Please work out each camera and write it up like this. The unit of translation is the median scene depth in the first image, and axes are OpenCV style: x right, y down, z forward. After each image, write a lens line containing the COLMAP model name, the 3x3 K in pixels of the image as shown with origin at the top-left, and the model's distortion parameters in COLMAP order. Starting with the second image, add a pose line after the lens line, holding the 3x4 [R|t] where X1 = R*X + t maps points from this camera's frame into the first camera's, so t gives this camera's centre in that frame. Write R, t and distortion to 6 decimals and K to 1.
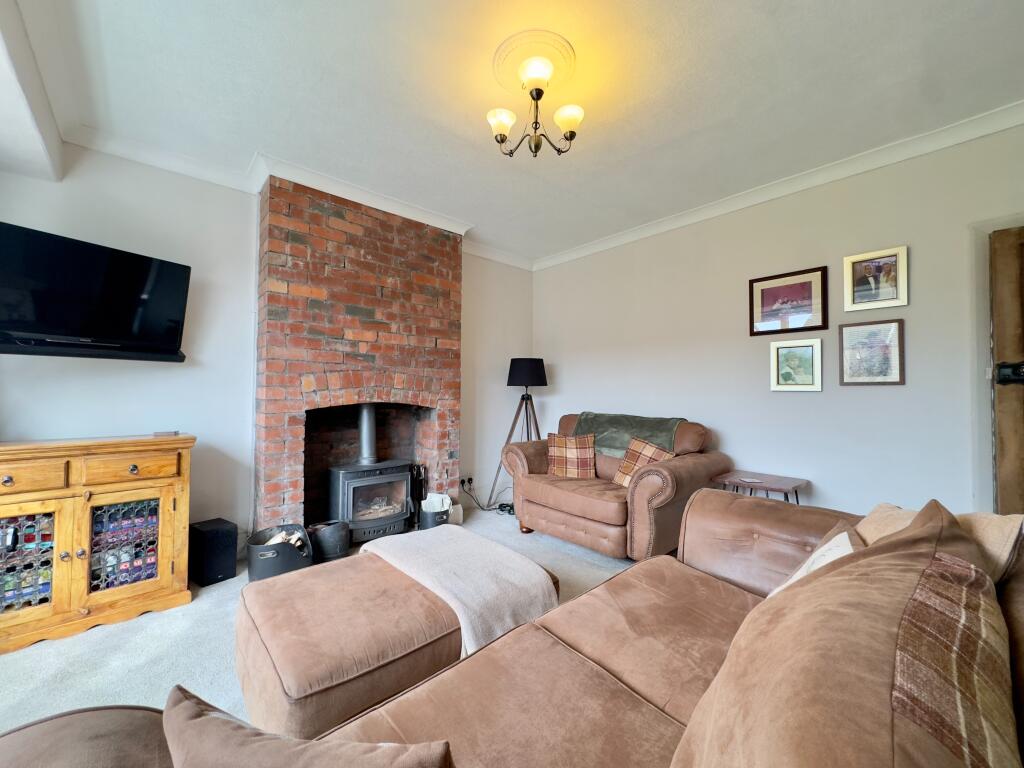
lens RADIAL K [[411.7, 0, 512.0], [0, 411.7, 384.0], [0, 0, 1]] dist [0.000046, 0.000123]
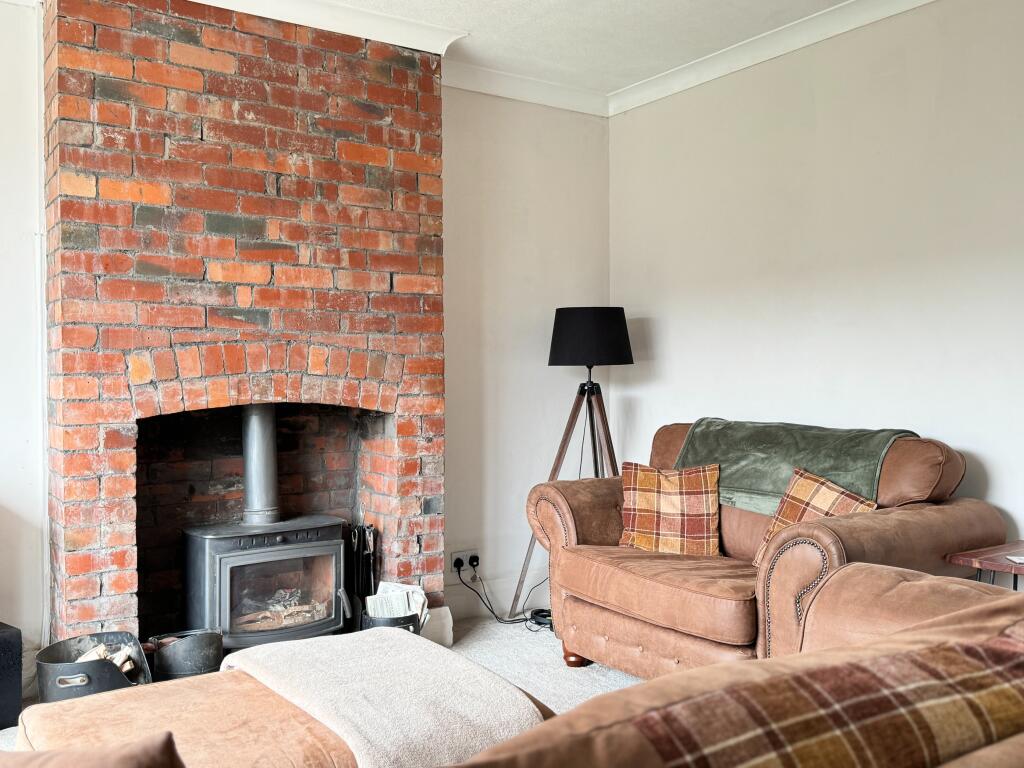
lens RADIAL K [[954.8, 0, 509.9], [0, 954.8, 389.3], [0, 0, 1]] dist [0.170175, -0.329200]
pose [[0.991205, -0.012474, -0.131749, 0.116204], [0.016685, 0.999383, 0.030905, -0.004165], [0.131282, -0.032831, 0.990801, -0.144100]]
